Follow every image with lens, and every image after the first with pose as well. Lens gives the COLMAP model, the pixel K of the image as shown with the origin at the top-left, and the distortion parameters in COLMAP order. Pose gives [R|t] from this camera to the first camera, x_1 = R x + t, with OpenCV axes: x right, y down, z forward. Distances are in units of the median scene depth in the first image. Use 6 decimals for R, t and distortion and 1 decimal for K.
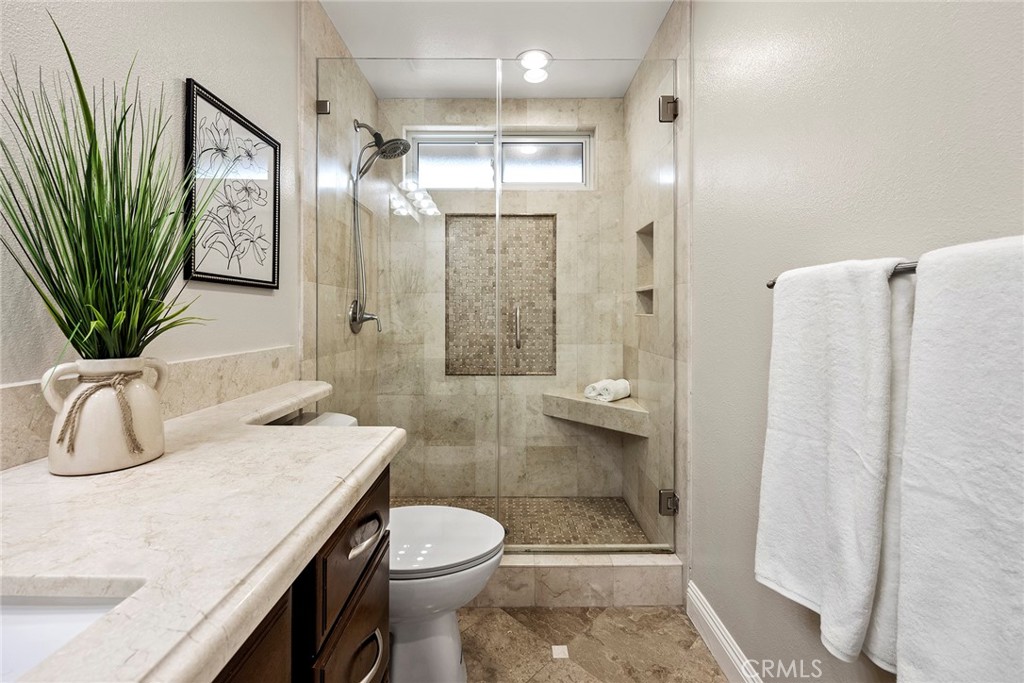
lens RADIAL K [[418.9, 0, 511.1], [0, 418.9, 317.0], [0, 0, 1]] dist [-0.002345, 0.000538]
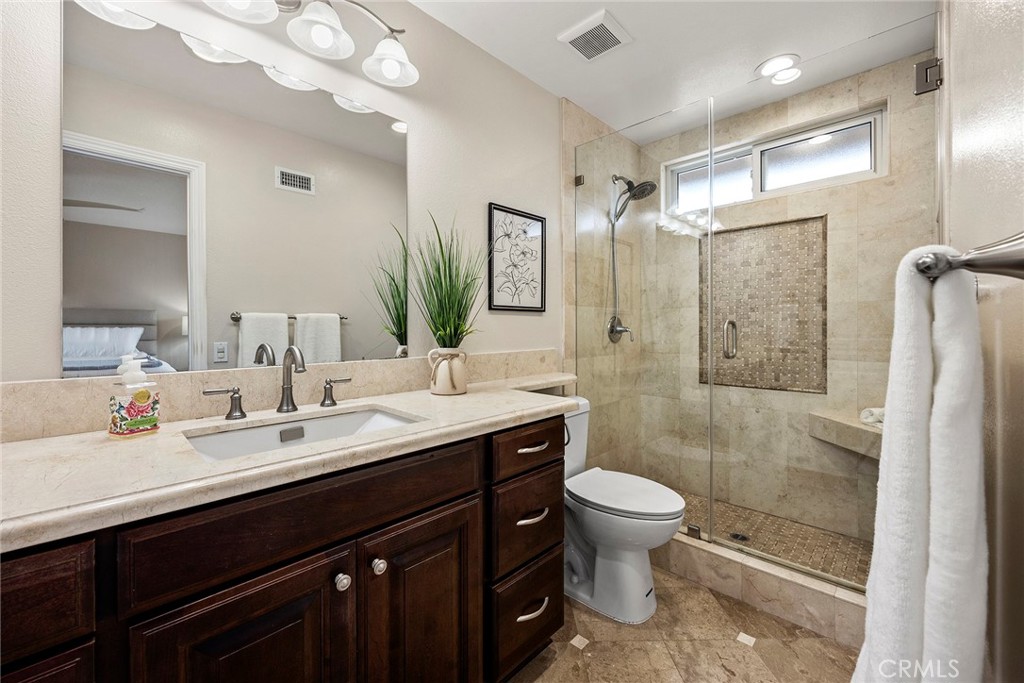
lens RADIAL K [[418.9, 0, 509.2], [0, 418.9, 333.0], [0, 0, 1]] dist [-0.002345, 0.000538]
pose [[0.706416, 0.005610, -0.707774, 0.293011], [0.001262, 0.999957, 0.009186, -0.001155], [0.707795, -0.007382, 0.706379, -0.126078]]
